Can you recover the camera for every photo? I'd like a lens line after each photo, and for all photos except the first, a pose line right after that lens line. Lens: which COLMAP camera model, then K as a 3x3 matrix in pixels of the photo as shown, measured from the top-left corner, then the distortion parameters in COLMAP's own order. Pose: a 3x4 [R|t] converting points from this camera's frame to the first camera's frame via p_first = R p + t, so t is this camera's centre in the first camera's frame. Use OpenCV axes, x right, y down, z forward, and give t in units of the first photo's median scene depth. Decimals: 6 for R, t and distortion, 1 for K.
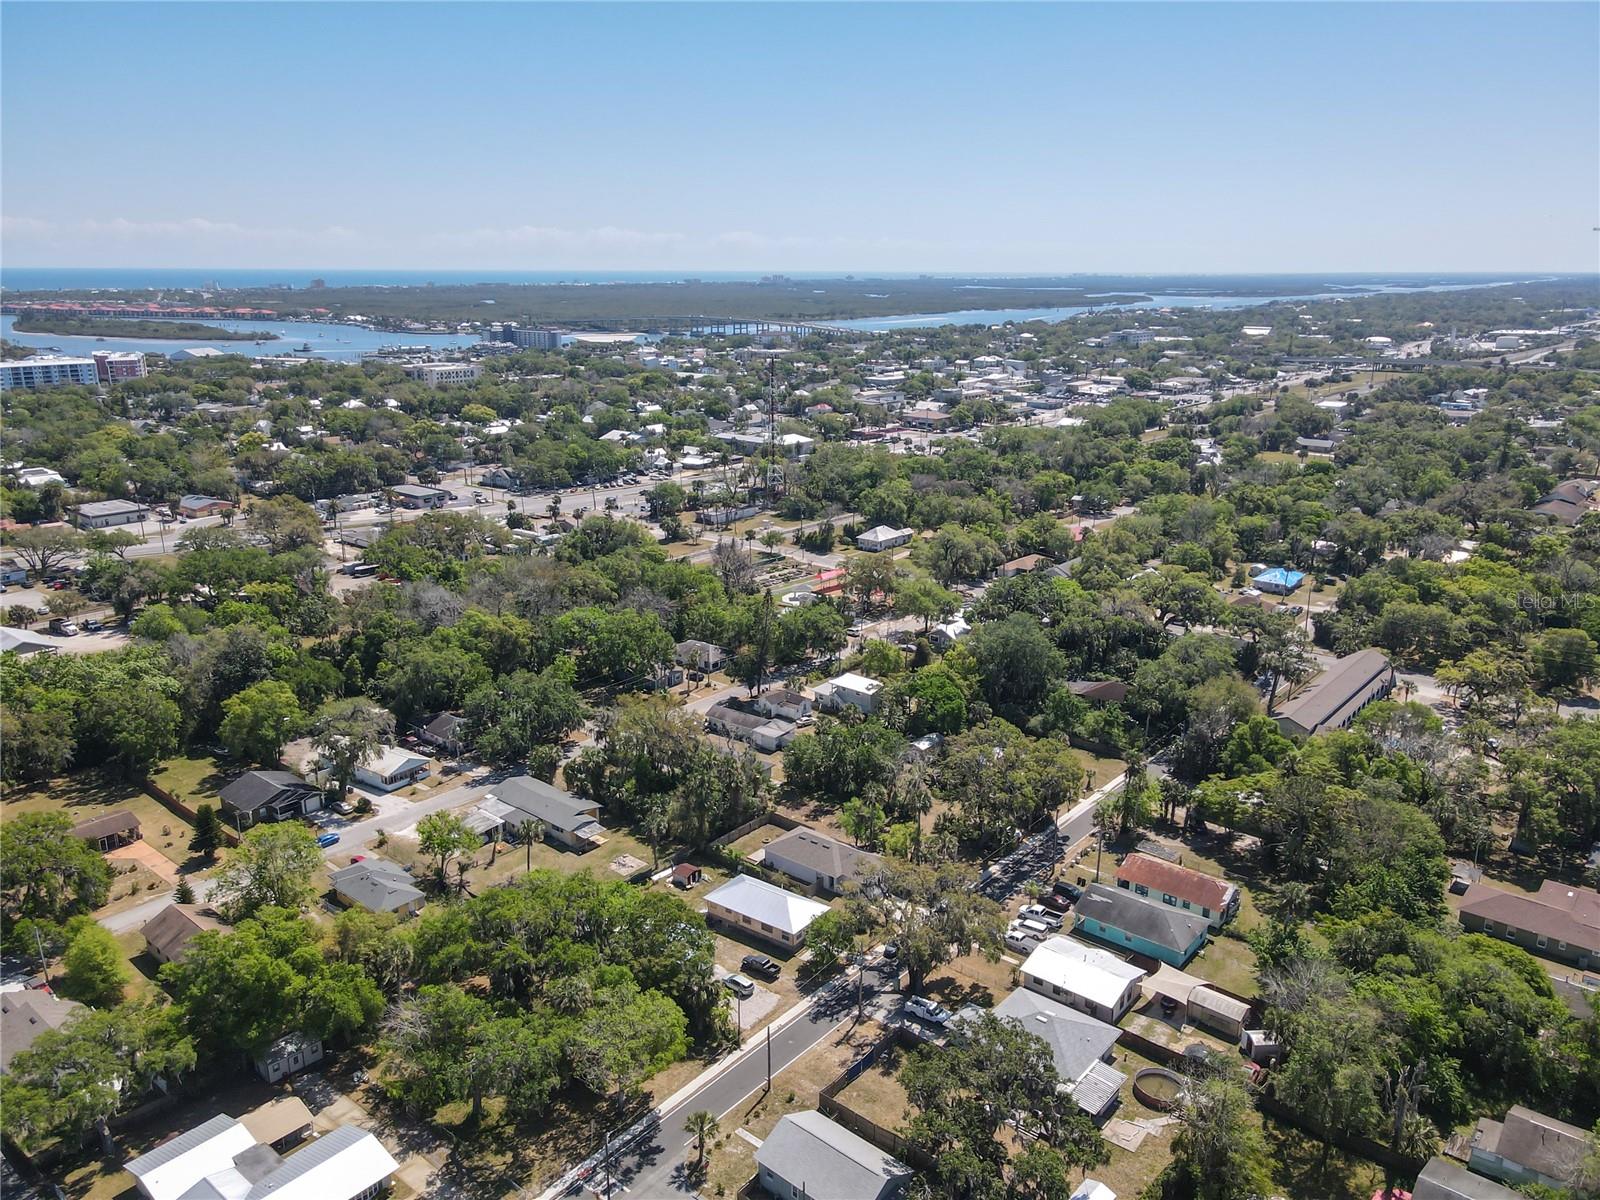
lens RADIAL K [[1170.4, 0, 793.9], [0, 1170.4, 598.2], [0, 0, 1]] dist [0.006761, 0.012514]
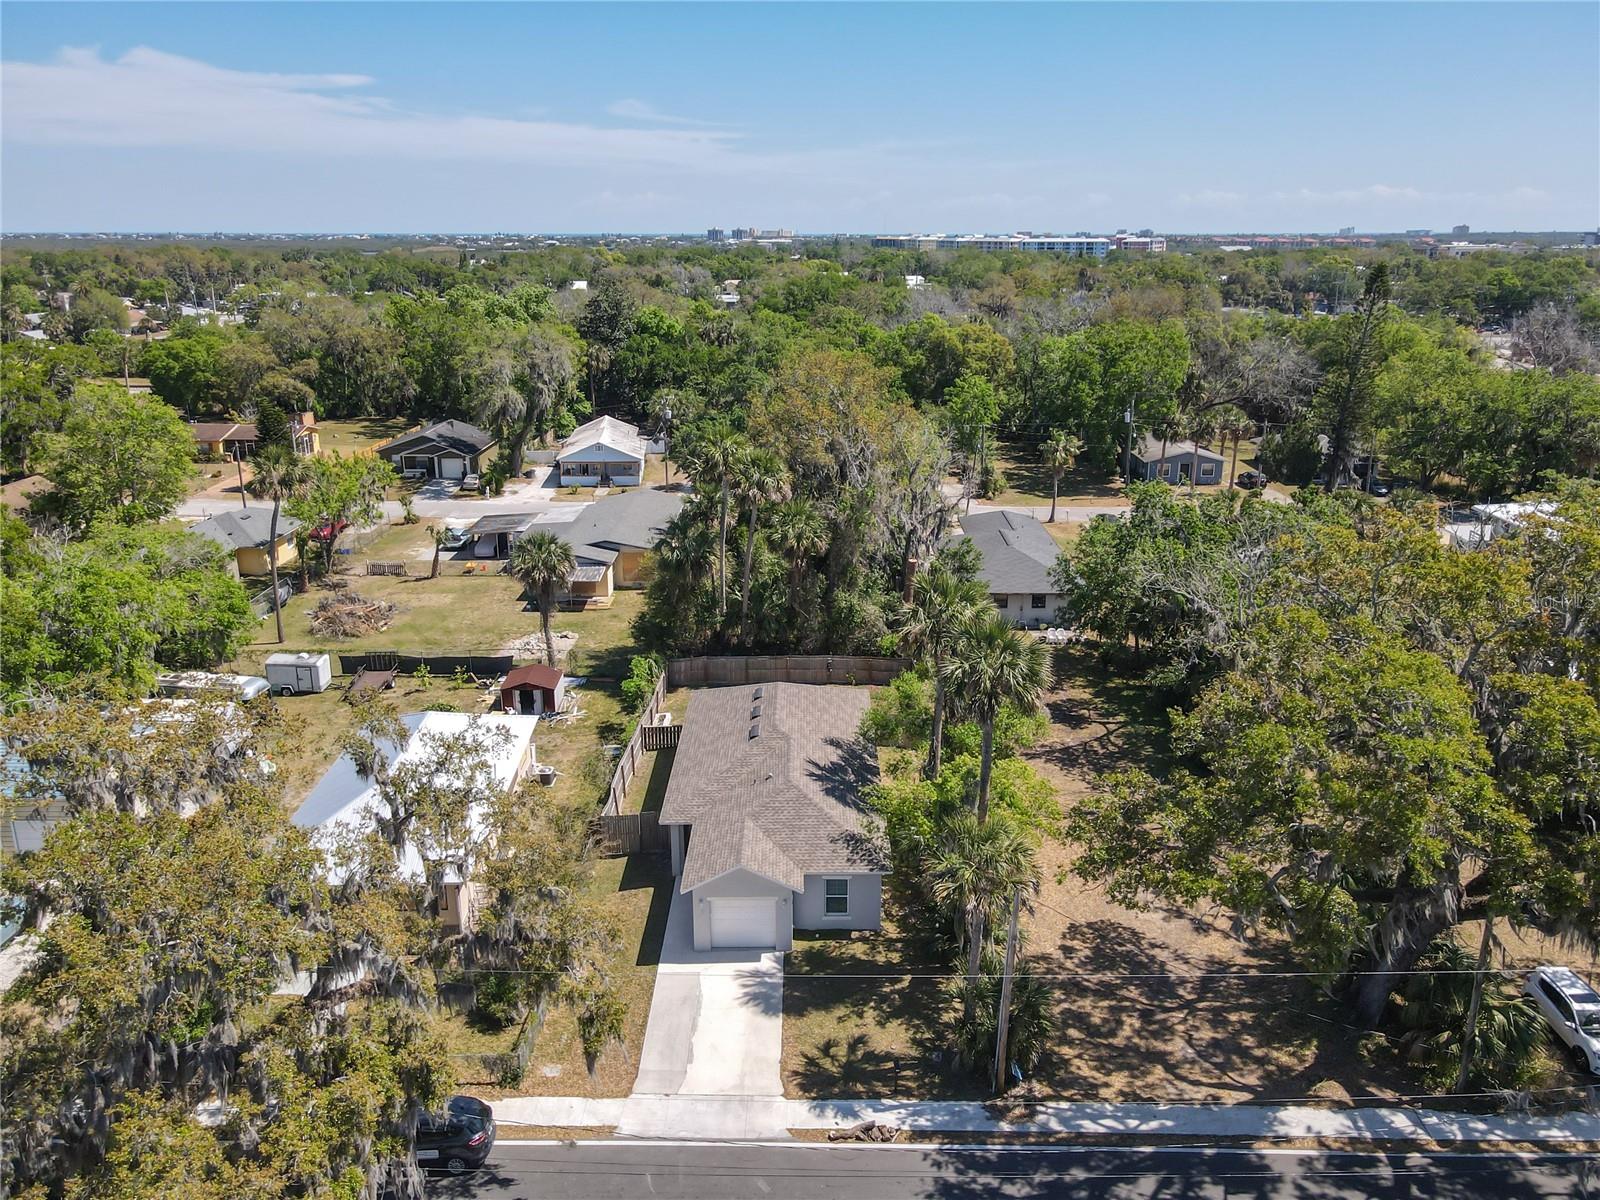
lens RADIAL K [[1170.4, 0, 801.3], [0, 1170.4, 615.4], [0, 0, 1]] dist [0.006761, 0.012514]
pose [[0.642431, 0.248161, -0.725051, 0.111495], [-0.209719, 0.966931, 0.145128, 0.062705], [0.737089, 0.058822, 0.673230, 0.368388]]
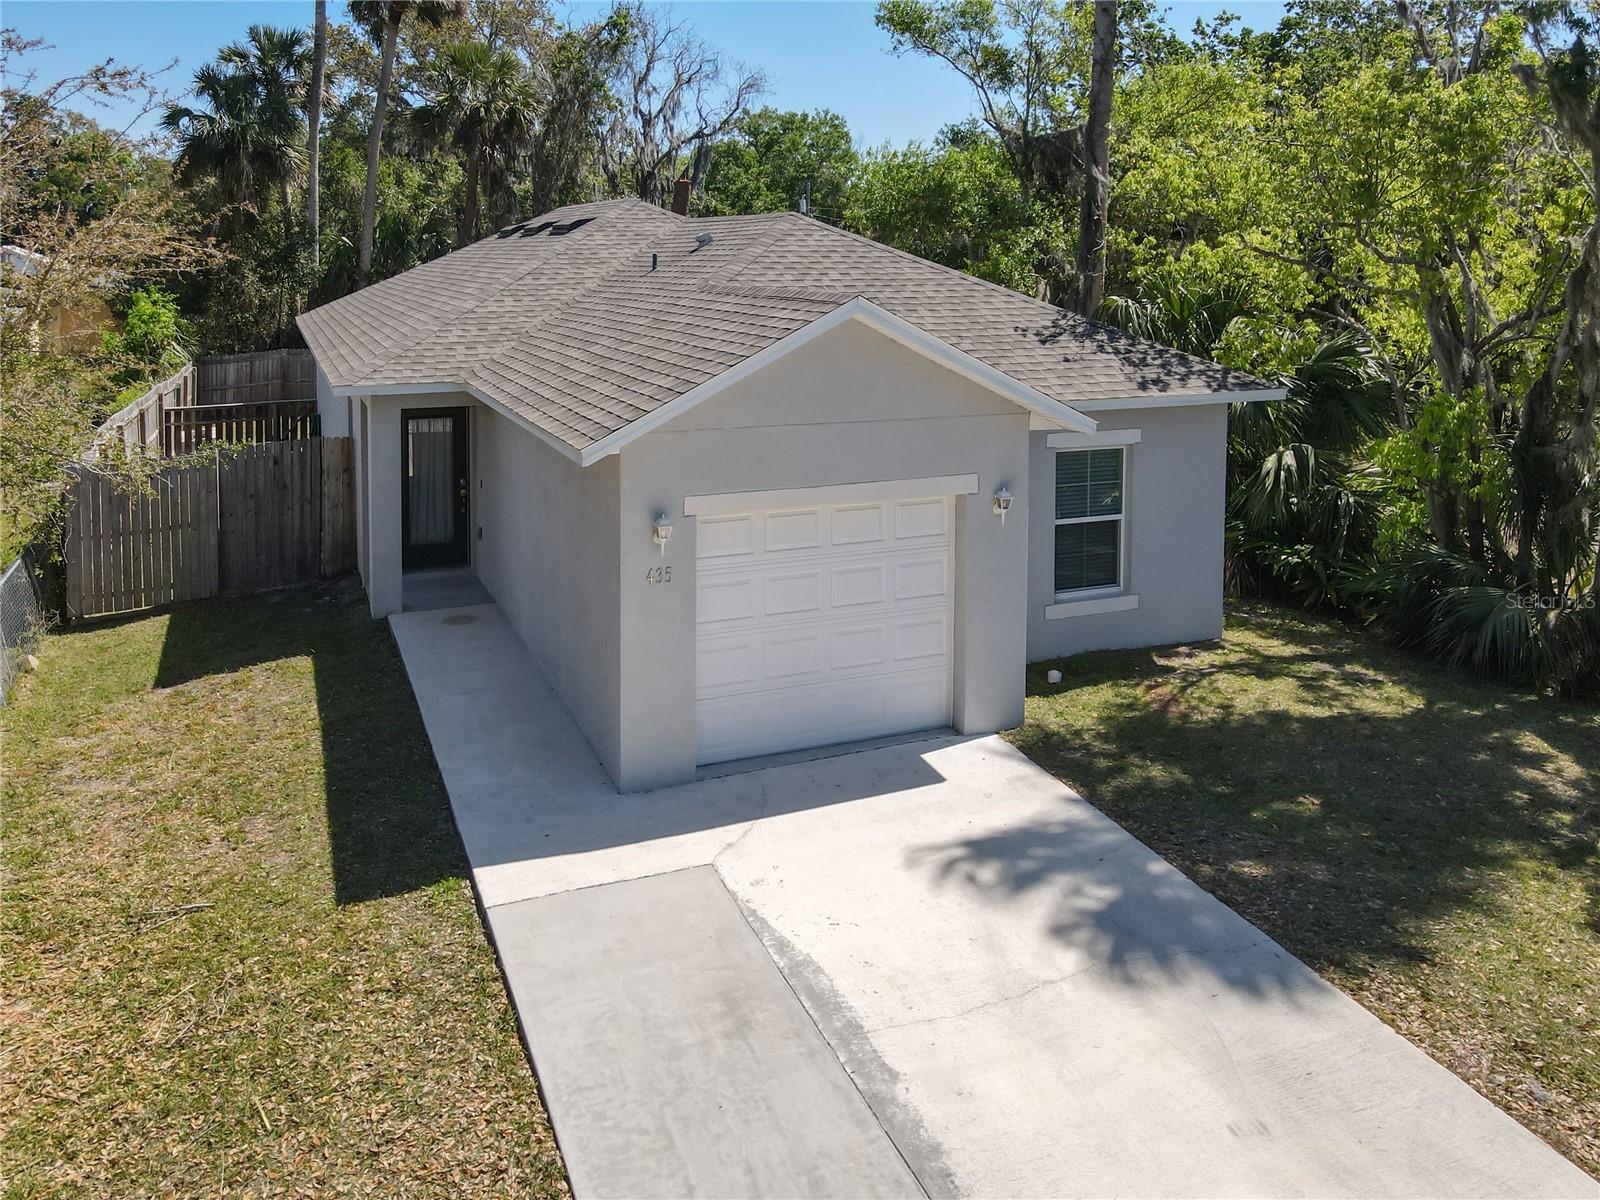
lens RADIAL K [[1226.3, 0, 716.5], [0, 1226.3, 387.7], [0, 0, 1]] dist [0.007572, 0.007482]
pose [[0.871654, 0.053382, -0.487205, 0.042520], [-0.139549, 0.979938, -0.142295, 0.108956], [0.469835, 0.192021, 0.861617, 0.418038]]
